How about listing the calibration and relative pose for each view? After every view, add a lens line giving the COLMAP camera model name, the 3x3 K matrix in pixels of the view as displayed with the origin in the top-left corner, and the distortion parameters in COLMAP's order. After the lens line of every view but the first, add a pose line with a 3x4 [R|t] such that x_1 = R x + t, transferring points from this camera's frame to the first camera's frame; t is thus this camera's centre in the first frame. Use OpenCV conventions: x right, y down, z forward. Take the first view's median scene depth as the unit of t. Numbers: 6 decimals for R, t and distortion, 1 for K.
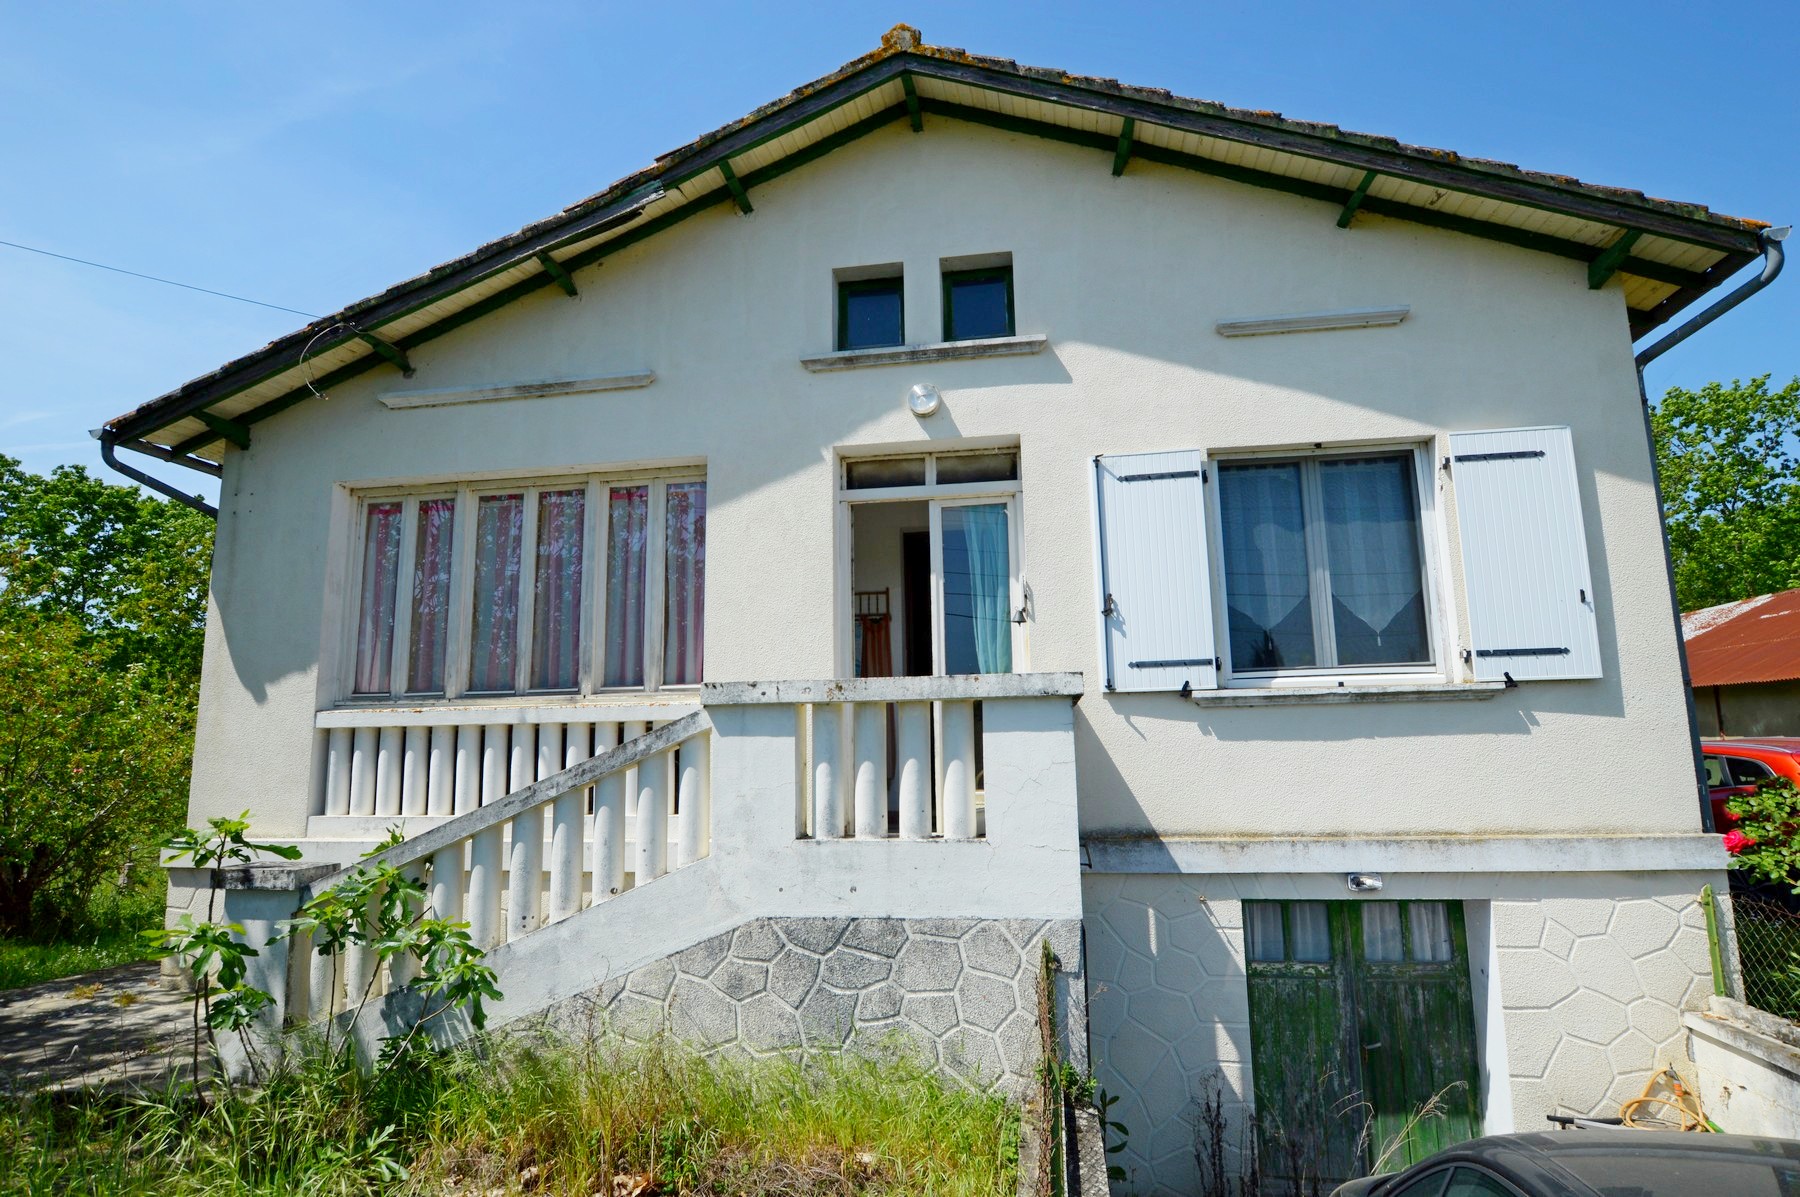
lens RADIAL K [[933.0, 0, 900.0], [0, 933.0, 598.5], [0, 0, 1]] dist [-0.022960, 0.000436]
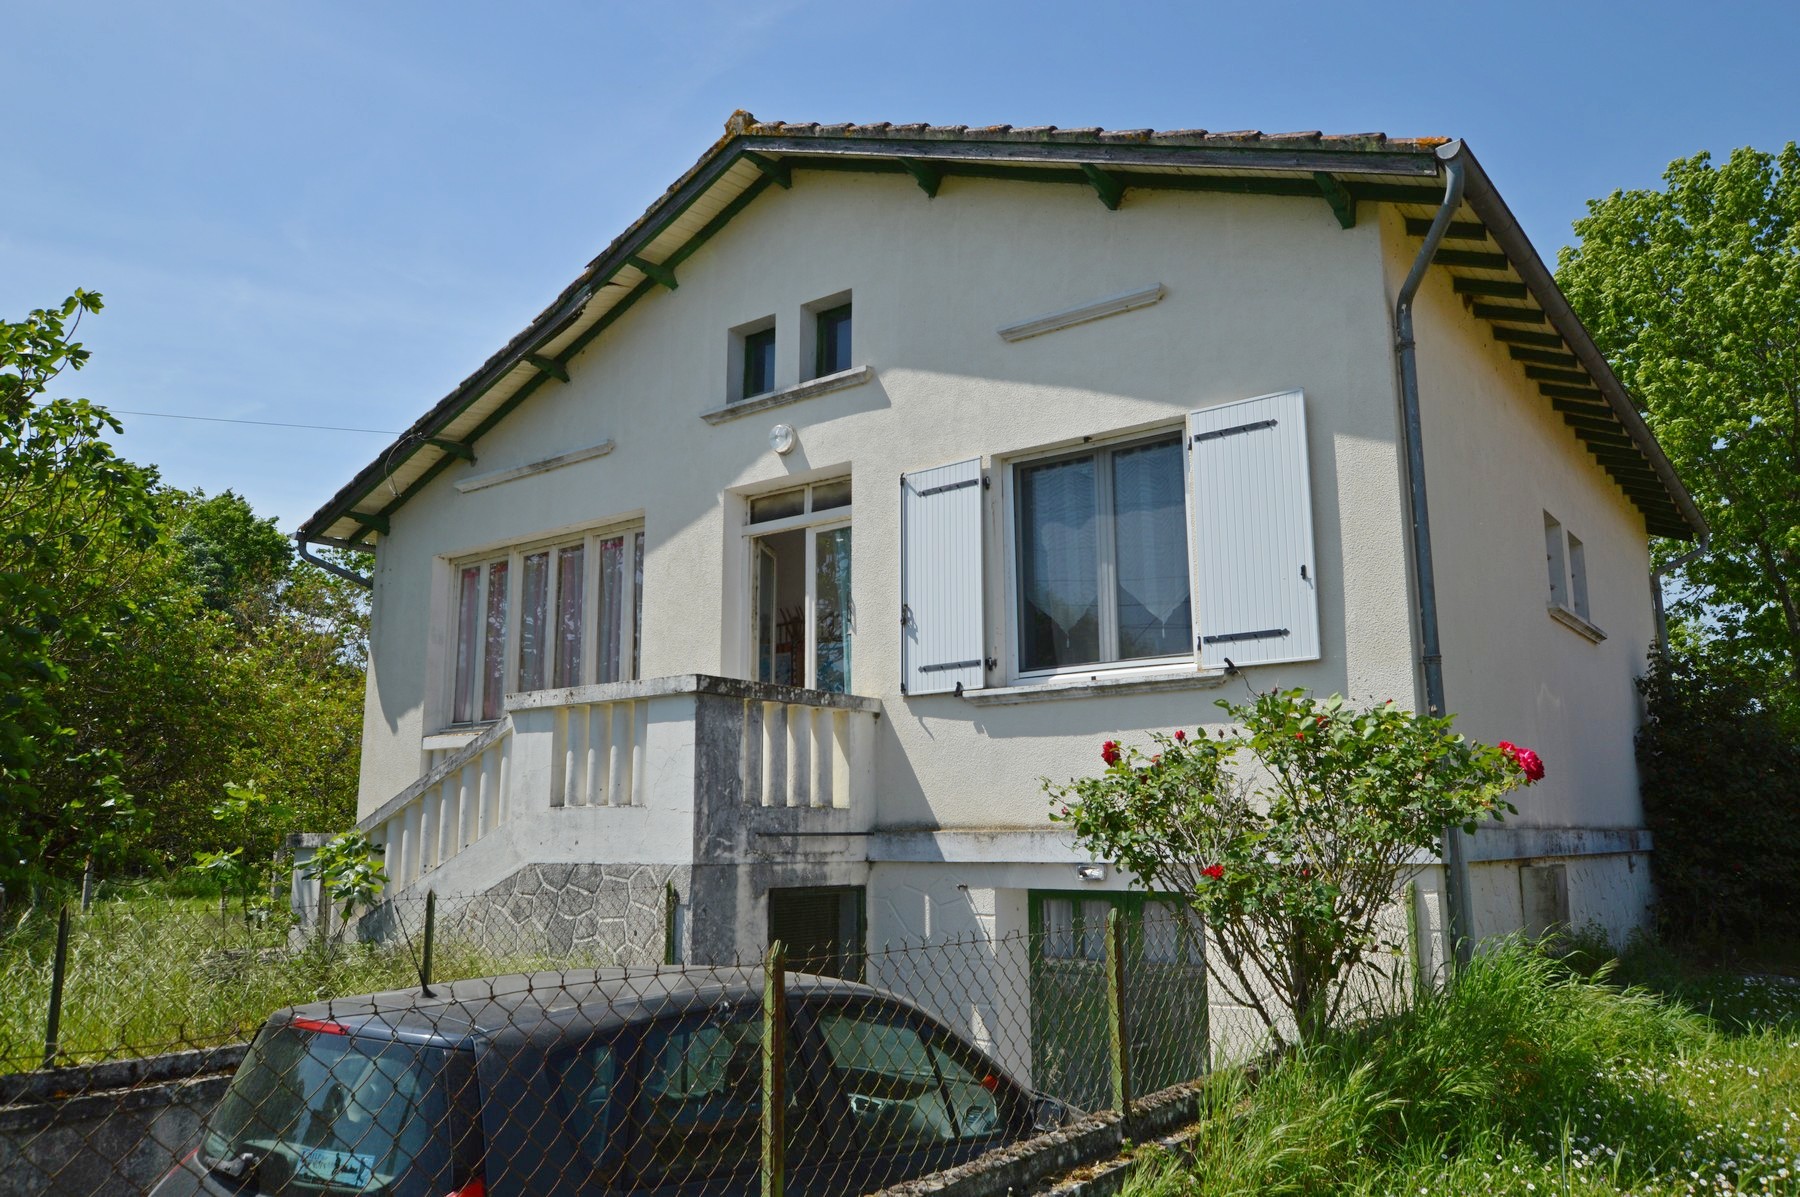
lens RADIAL K [[1302.0, 0, 900.0], [0, 1302.0, 598.5], [0, 0, 1]] dist [0.000762, 0.000441]
pose [[0.882981, -0.072441, -0.463785, 0.881432], [0.064801, 0.997372, -0.032414, 0.035560], [0.464914, -0.001432, 0.885355, -0.315027]]
